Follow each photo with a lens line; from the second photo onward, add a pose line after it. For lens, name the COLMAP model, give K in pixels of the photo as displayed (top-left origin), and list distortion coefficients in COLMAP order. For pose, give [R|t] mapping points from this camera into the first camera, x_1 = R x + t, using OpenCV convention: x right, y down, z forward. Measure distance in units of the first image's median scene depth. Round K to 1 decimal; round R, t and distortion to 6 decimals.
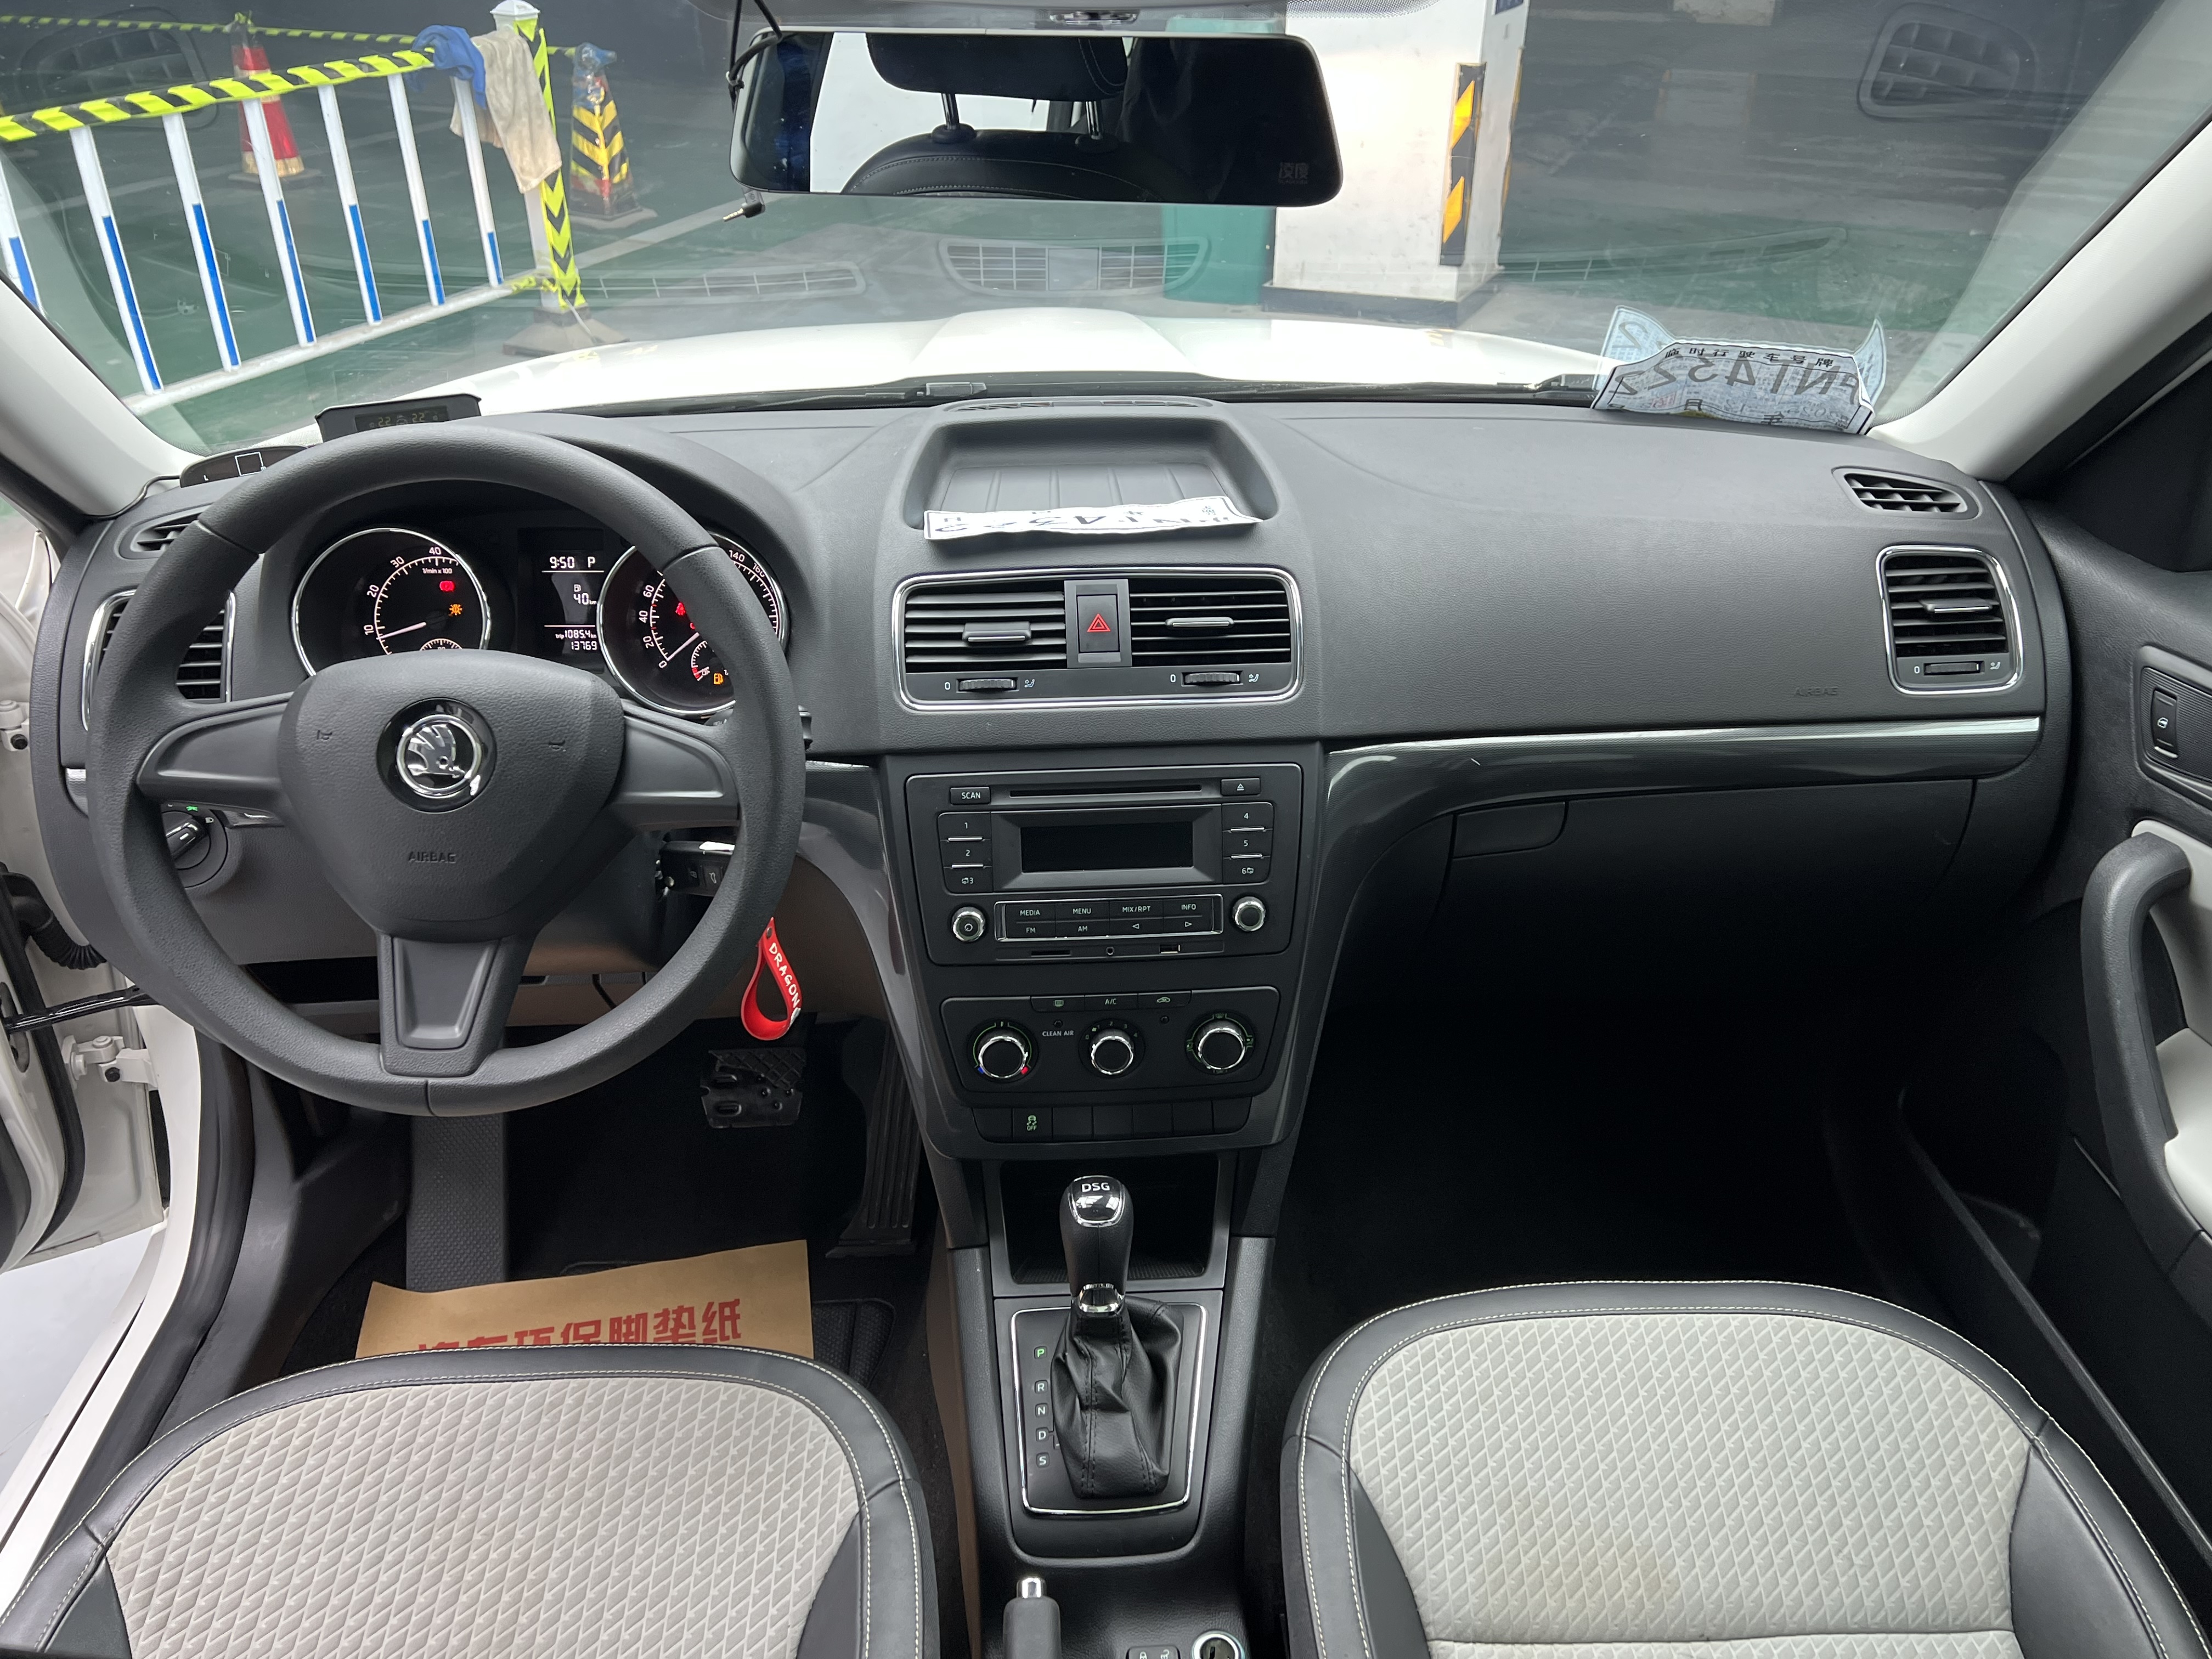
lens RADIAL K [[1756.1, 0, 1103.3], [0, 1756.1, 799.0], [0, 0, 1]] dist [0.141221, -0.313504]
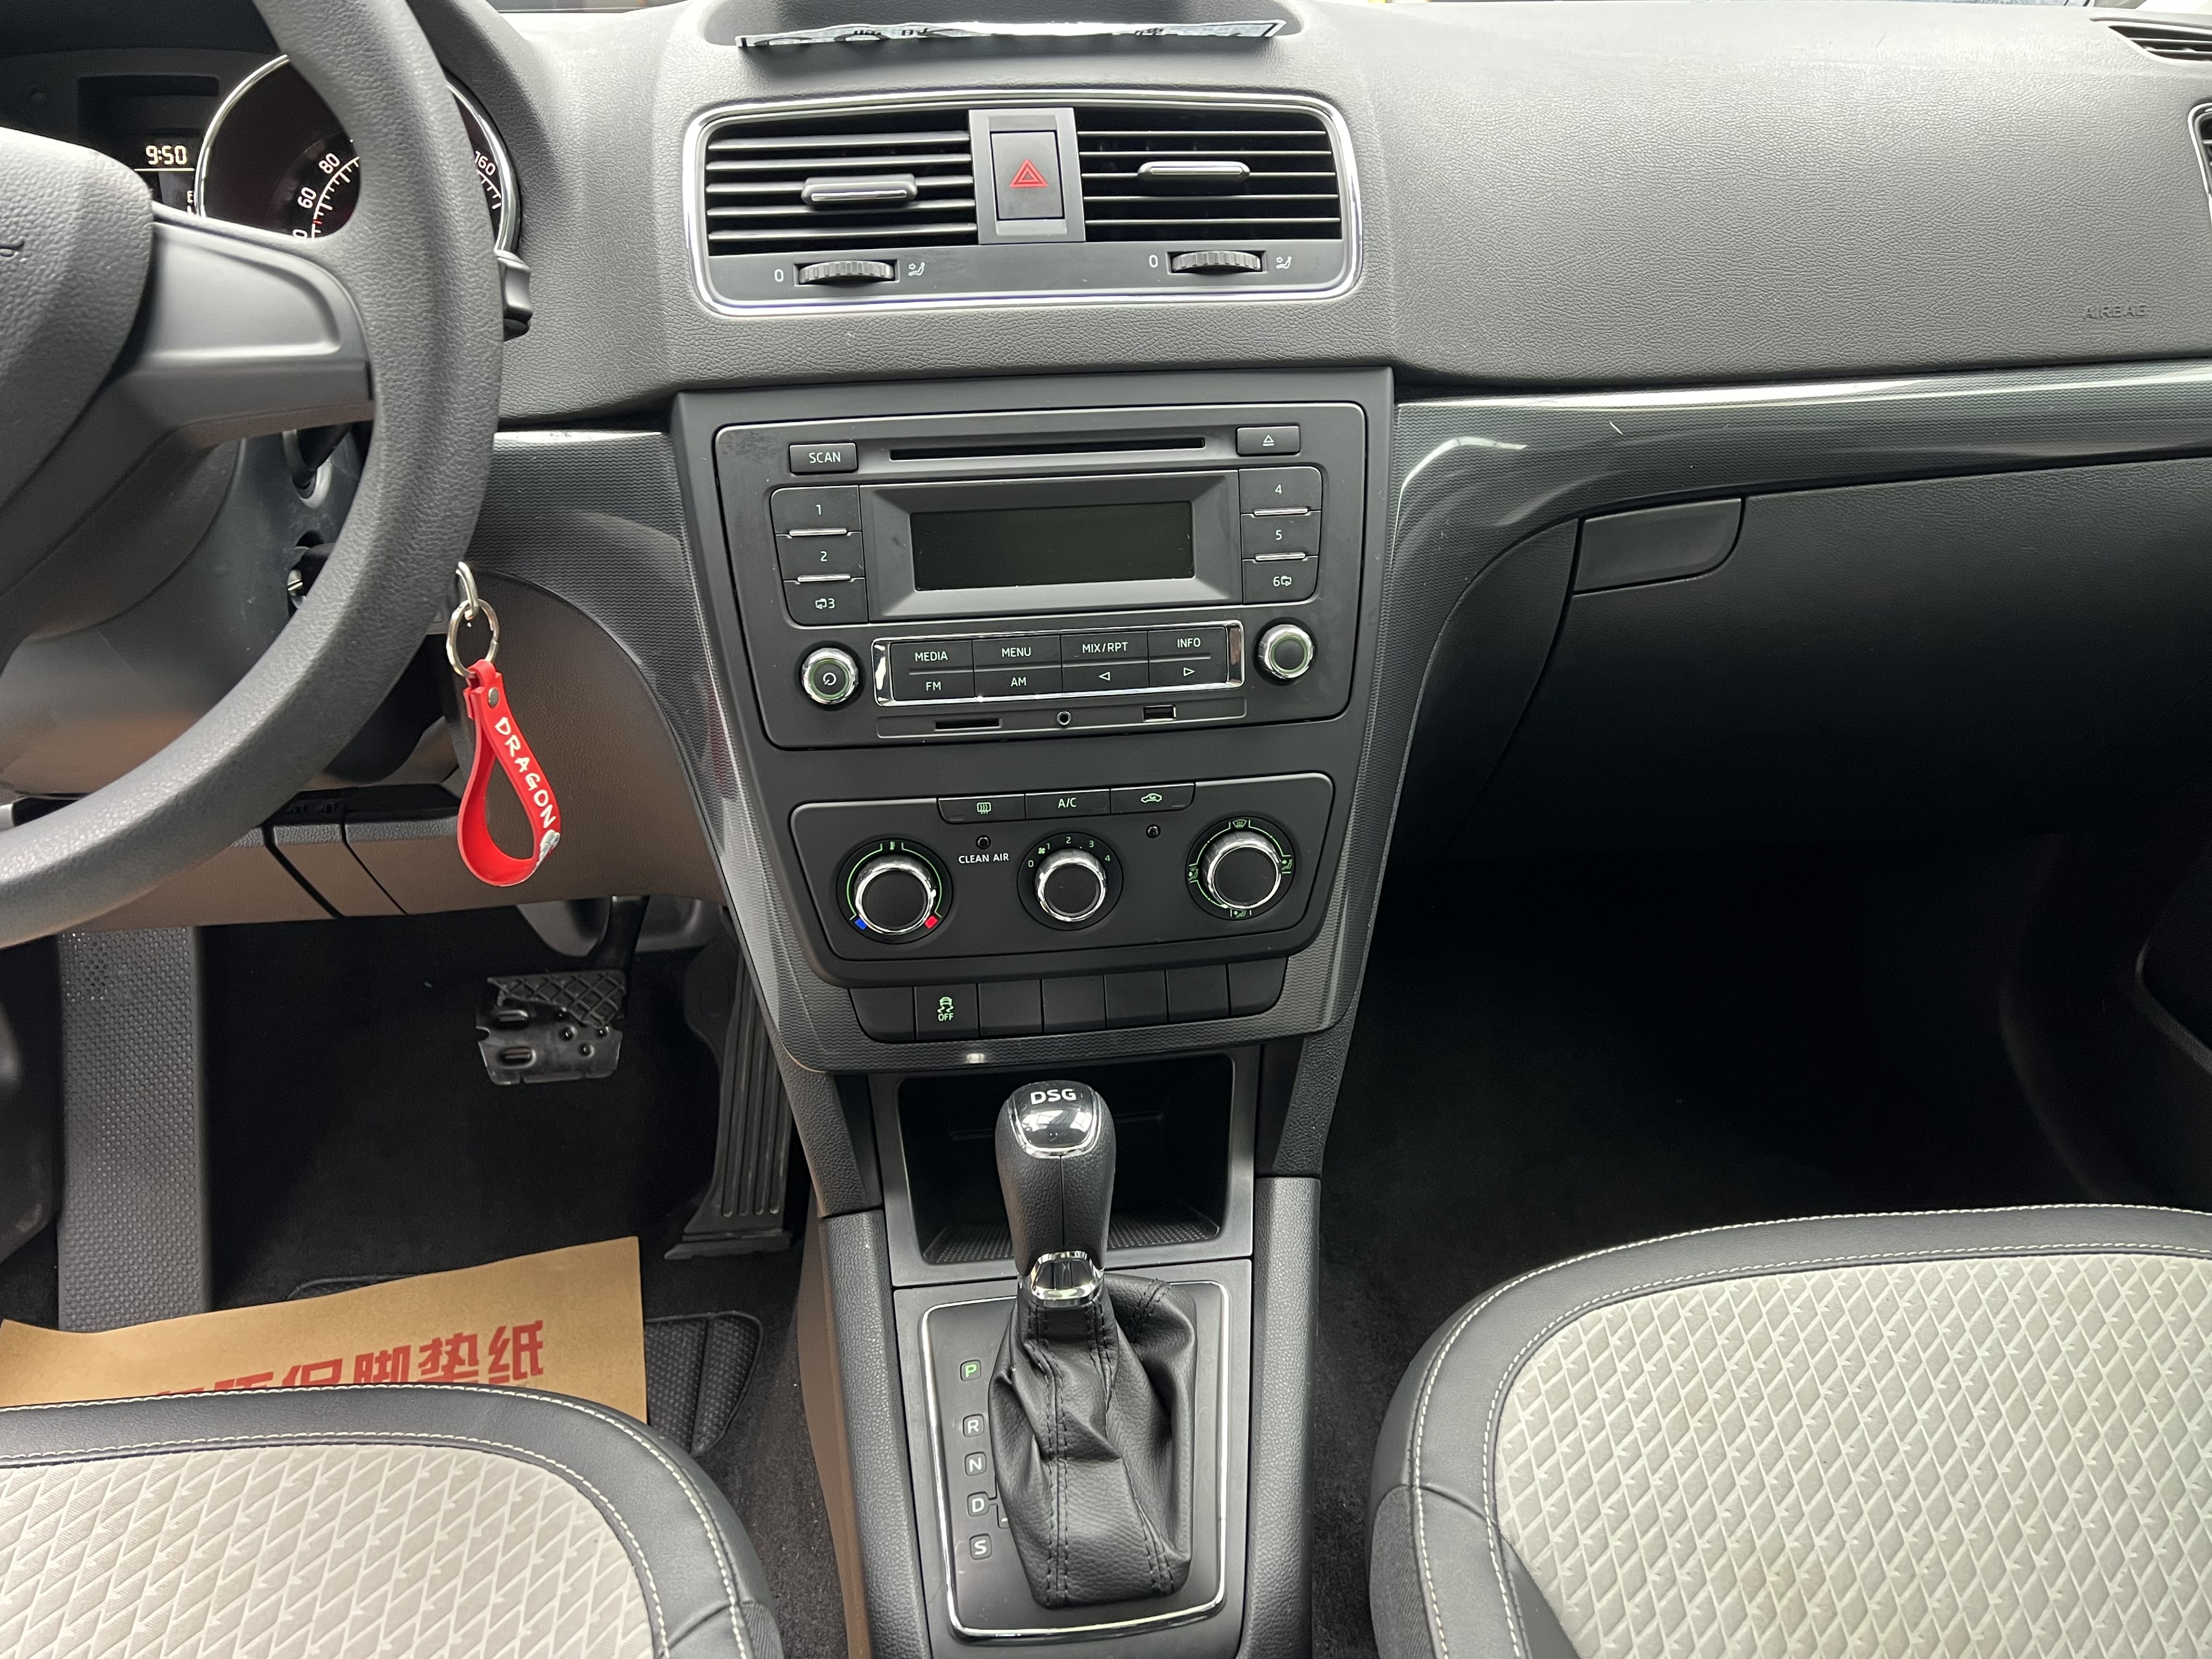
lens RADIAL K [[1728.8, 0, 1107.2], [0, 1728.8, 832.1], [0, 0, 1]] dist [0.055538, -0.057492]
pose [[0.997690, -0.031255, 0.060316, -0.018712], [0.031256, 0.999511, 0.000926, 0.127081], [-0.060315, 0.000961, 0.998179, 0.397800]]
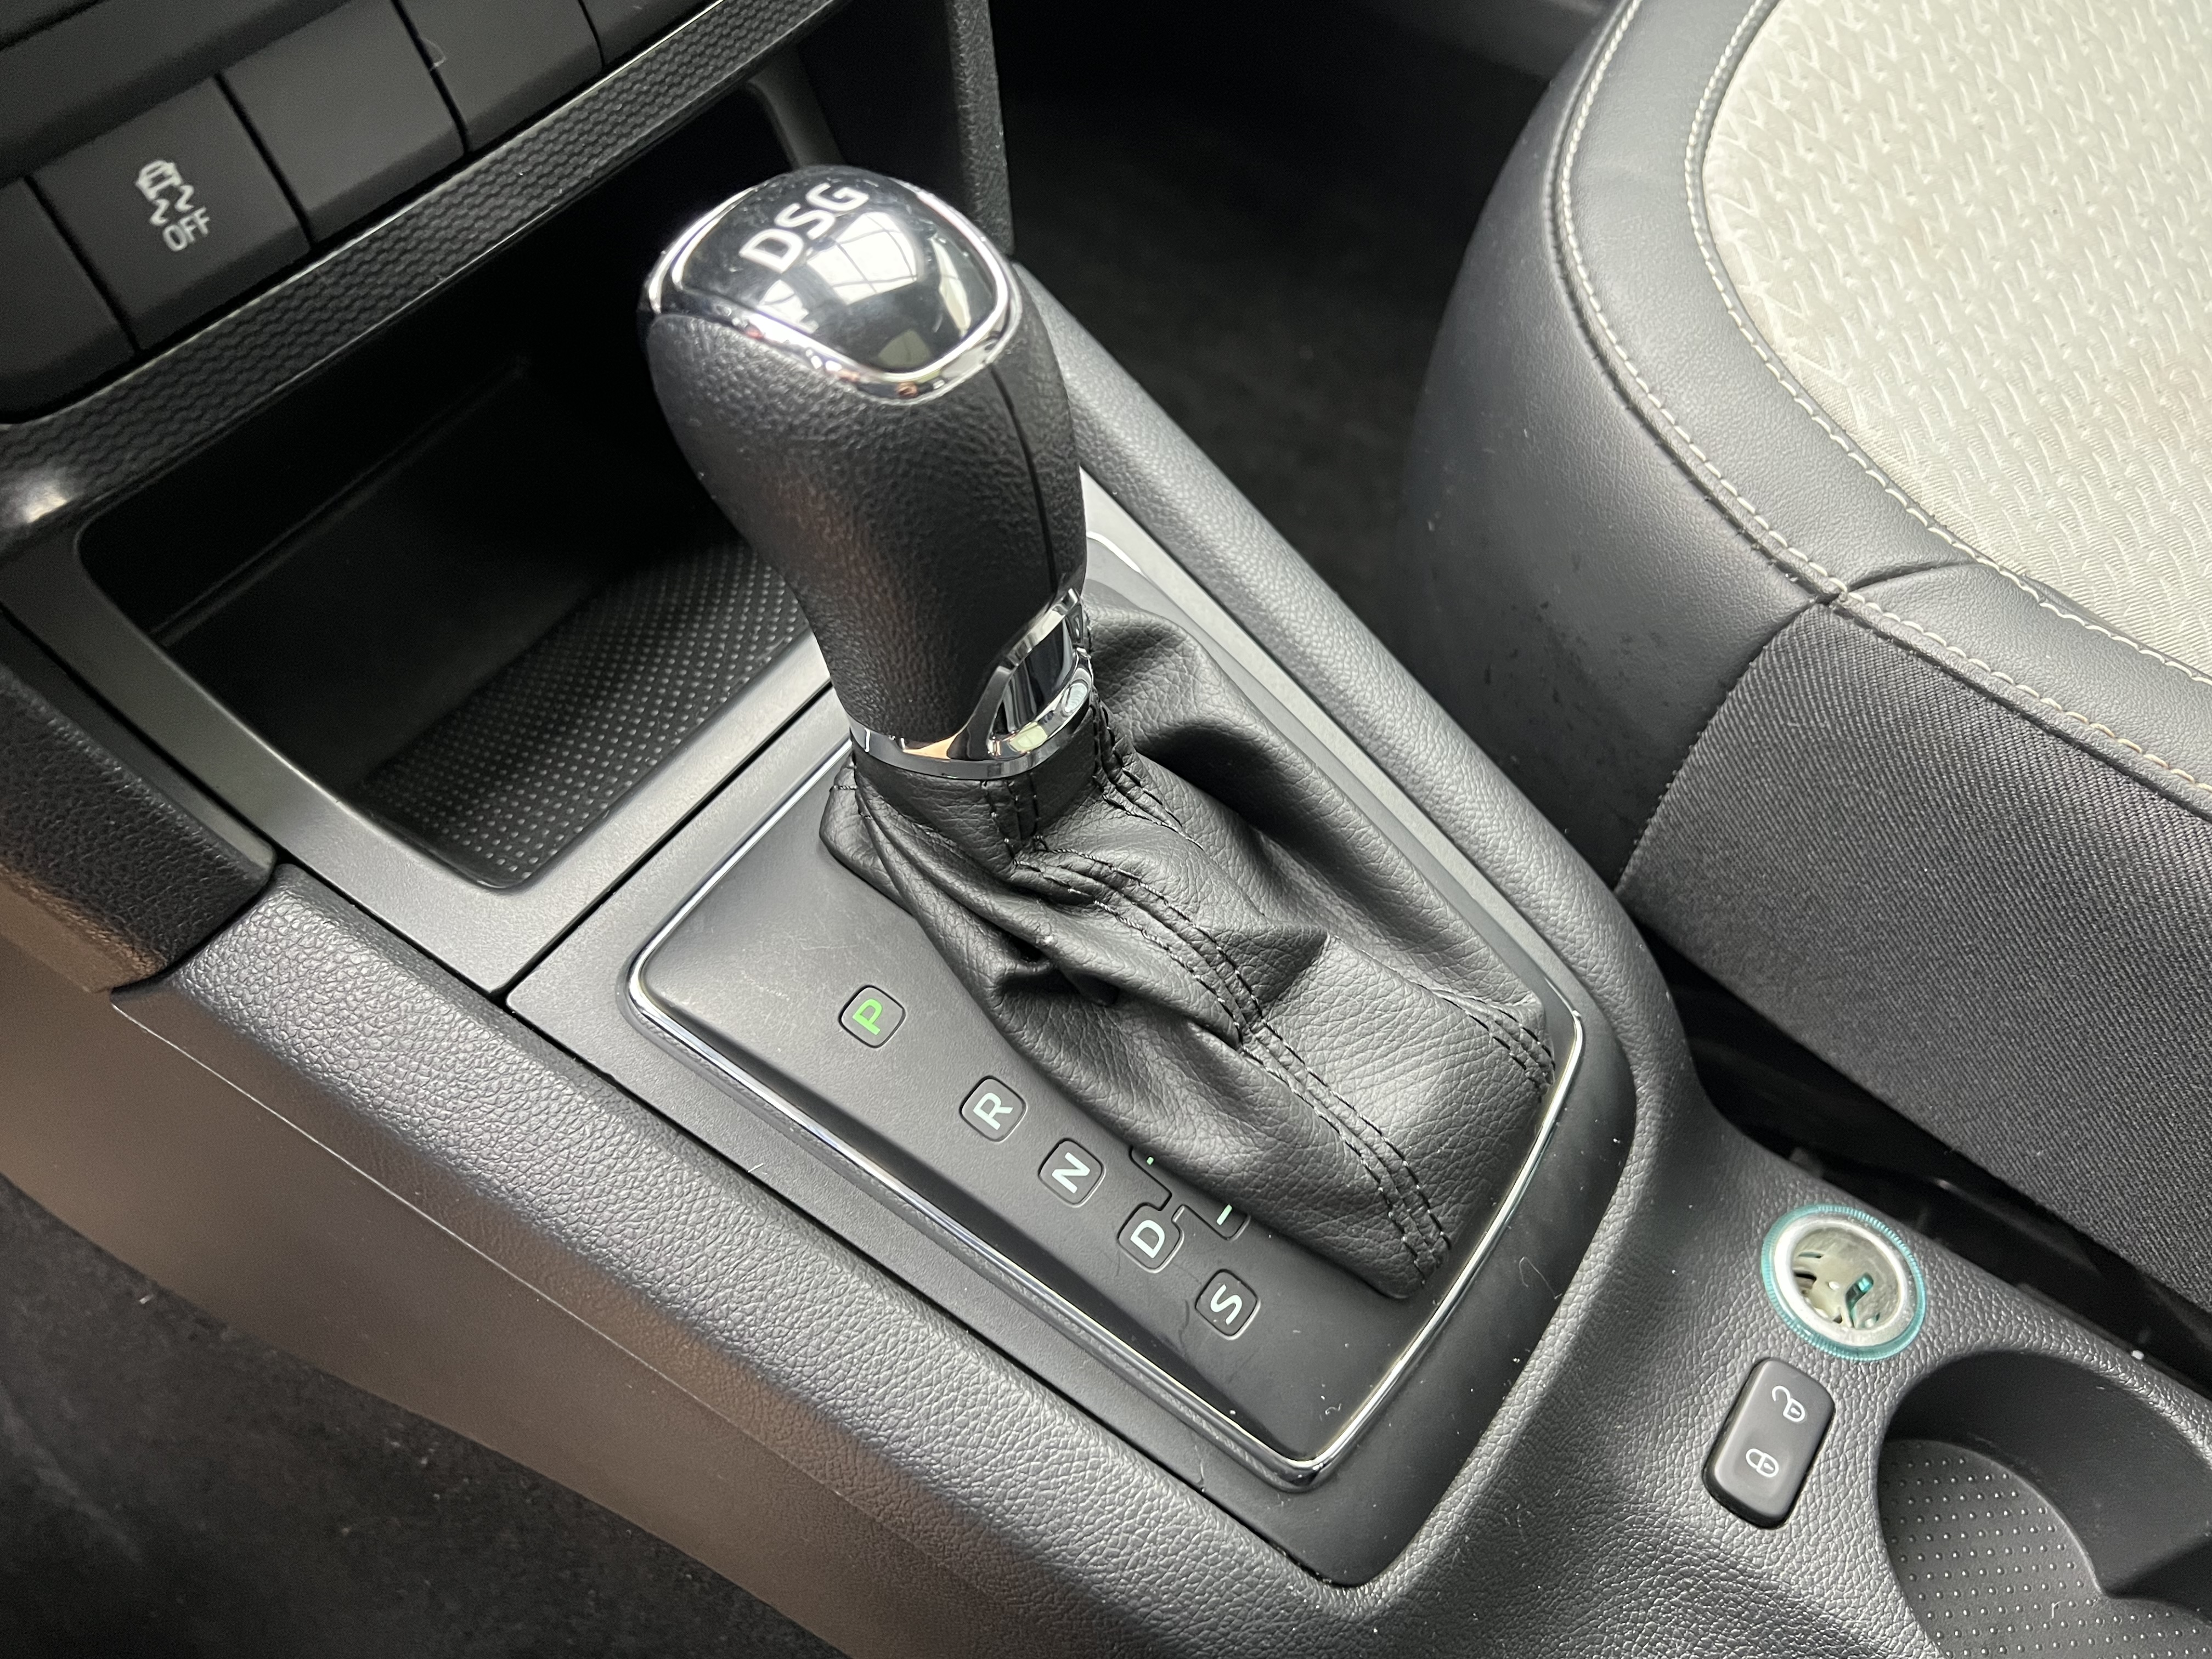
lens RADIAL K [[1728.8, 0, 1107.2], [0, 1728.8, 832.1], [0, 0, 1]] dist [0.055538, -0.057492]
pose [[0.618041, -0.631564, 0.468137, -0.113278], [0.381593, 0.761634, 0.523736, 0.182898], [-0.687322, -0.145052, 0.711722, 0.825787]]
